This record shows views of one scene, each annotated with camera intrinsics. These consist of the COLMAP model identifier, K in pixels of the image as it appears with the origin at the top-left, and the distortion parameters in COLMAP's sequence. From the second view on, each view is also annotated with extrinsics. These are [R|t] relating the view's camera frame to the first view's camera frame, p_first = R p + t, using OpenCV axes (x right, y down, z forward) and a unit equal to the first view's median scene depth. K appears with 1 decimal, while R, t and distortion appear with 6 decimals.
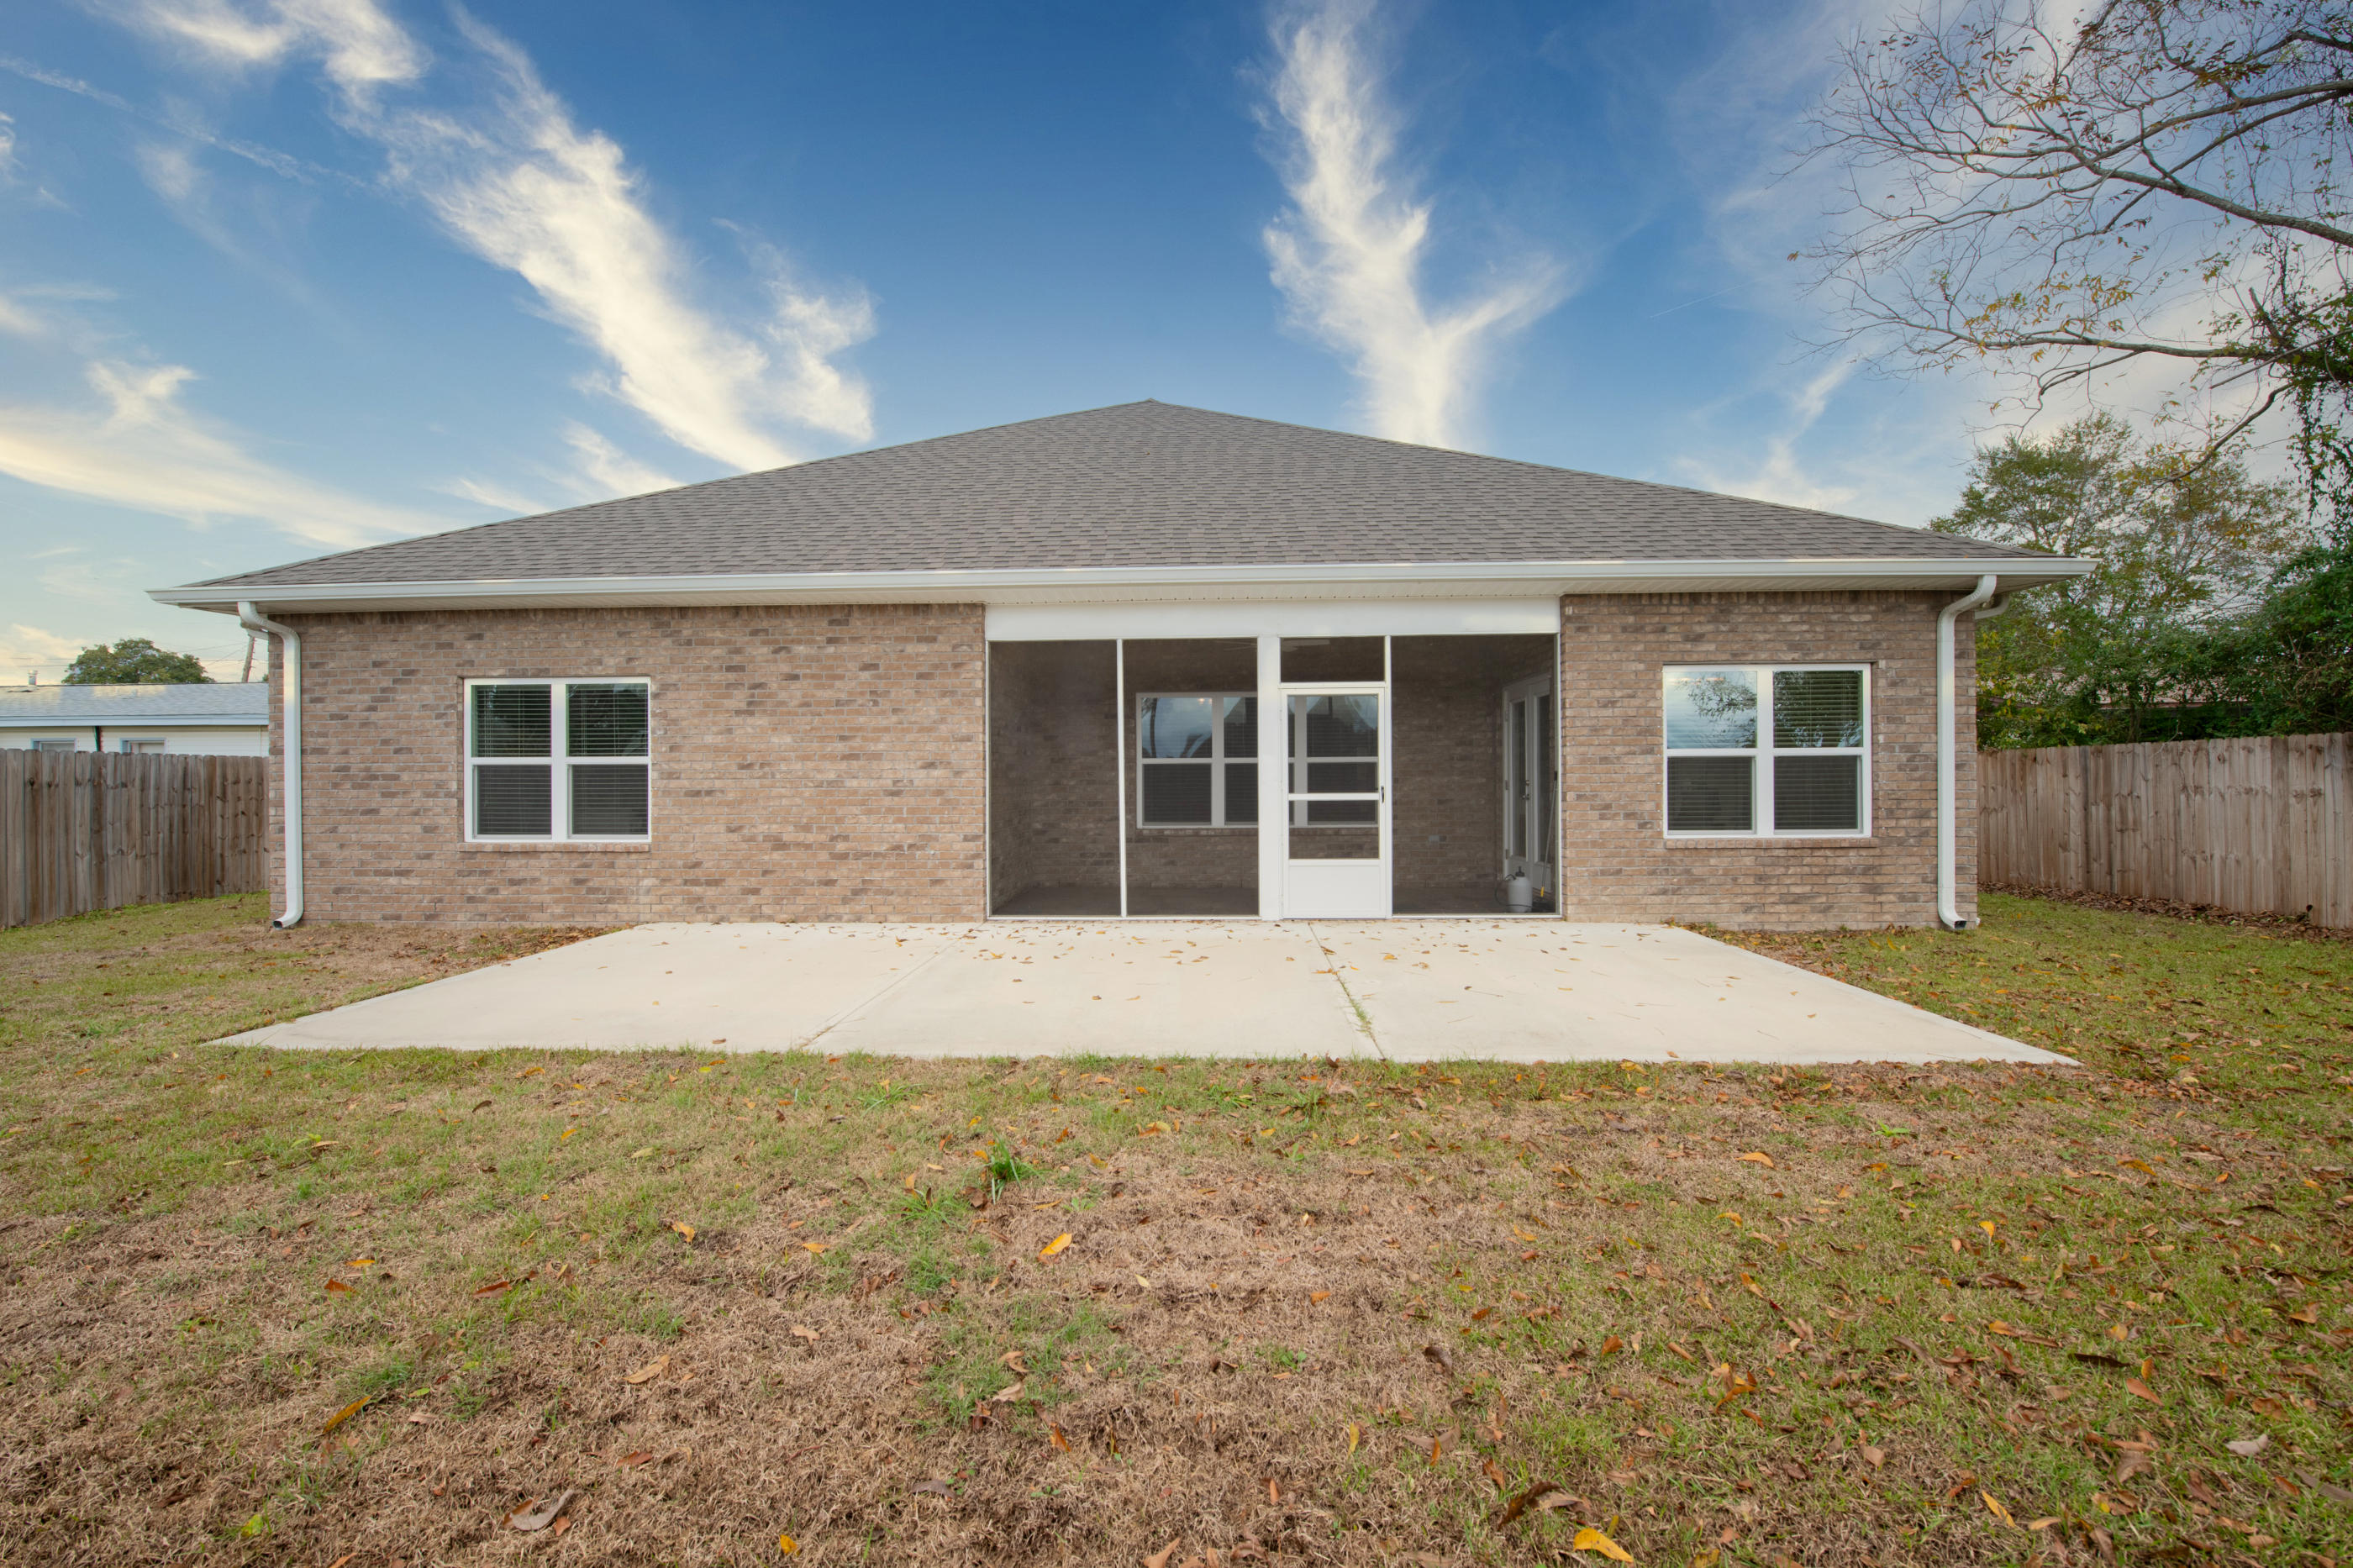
lens RADIAL K [[946.8, 0, 1175.8], [0, 946.8, 785.0], [0, 0, 1]] dist [0.000849, -0.004249]
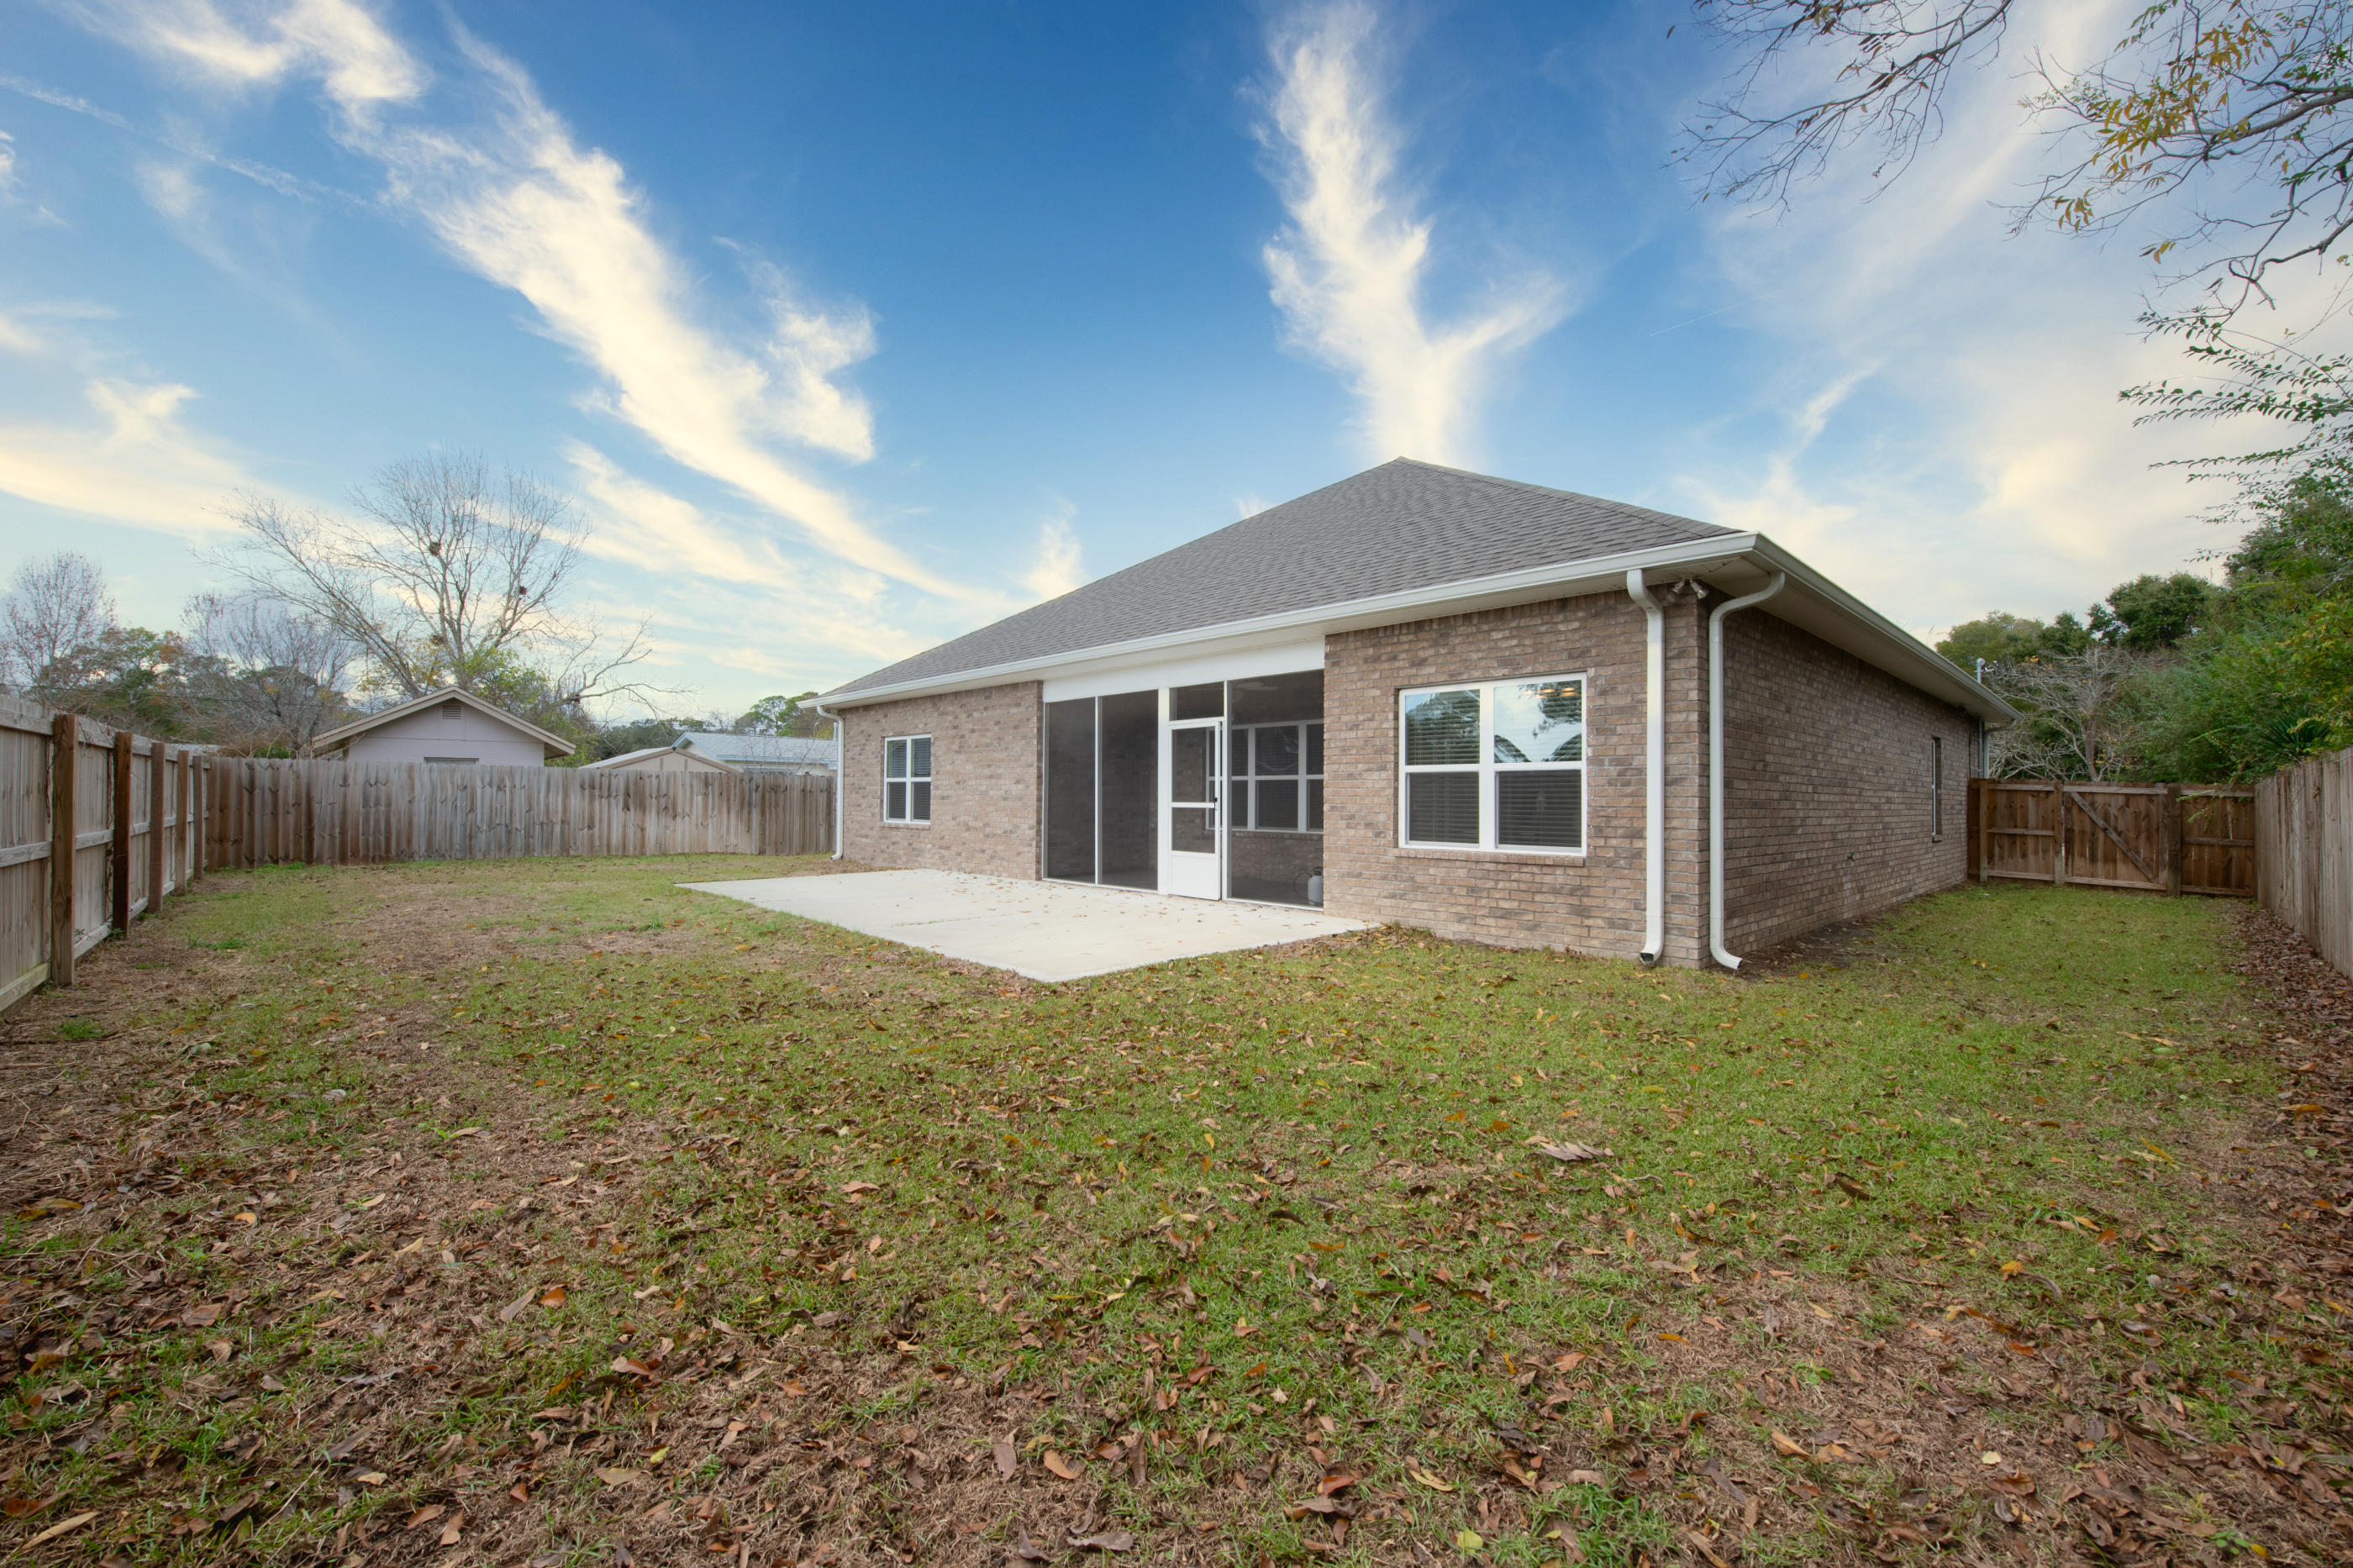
lens RADIAL K [[946.8, 0, 1167.5], [0, 946.8, 785.0], [0, 0, 1]] dist [0.000849, -0.004249]
pose [[0.705338, 0.000634, -0.708870, 1.104252], [-0.012607, 0.999853, -0.011649, 0.000337], [0.708759, 0.017153, 0.705242, 0.038501]]
